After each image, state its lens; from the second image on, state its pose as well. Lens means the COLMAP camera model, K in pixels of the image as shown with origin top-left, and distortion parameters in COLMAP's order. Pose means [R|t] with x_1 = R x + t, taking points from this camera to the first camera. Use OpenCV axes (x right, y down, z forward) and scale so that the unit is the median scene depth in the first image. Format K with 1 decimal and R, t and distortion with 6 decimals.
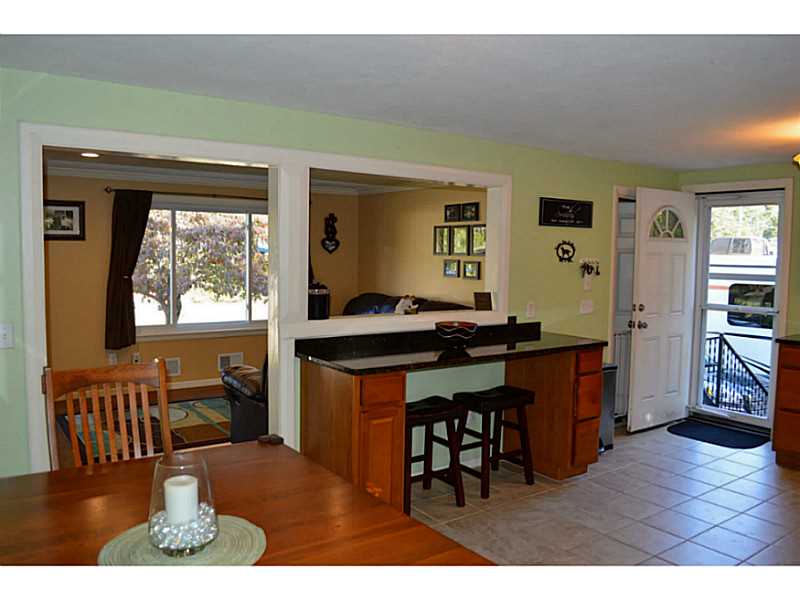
lens RADIAL K [[639.0, 0, 400.1], [0, 639.0, 303.5], [0, 0, 1]] dist [-0.081088, 0.010960]
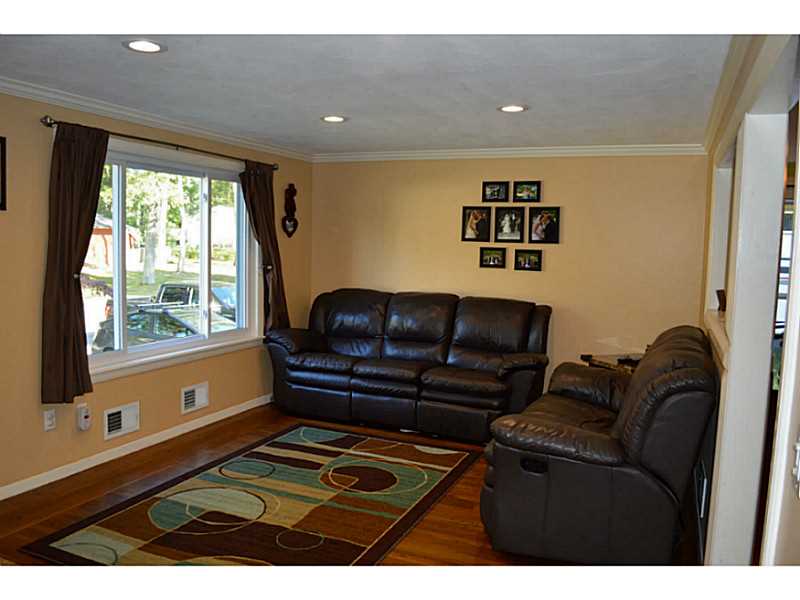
lens RADIAL K [[639.0, 0, 399.6], [0, 639.0, 300.5], [0, 0, 1]] dist [-0.081088, 0.010960]
pose [[0.857766, -0.040266, 0.512462, -0.458711], [0.027790, 0.999102, 0.031988, -0.028563], [-0.513289, -0.013197, 0.858114, 0.340609]]
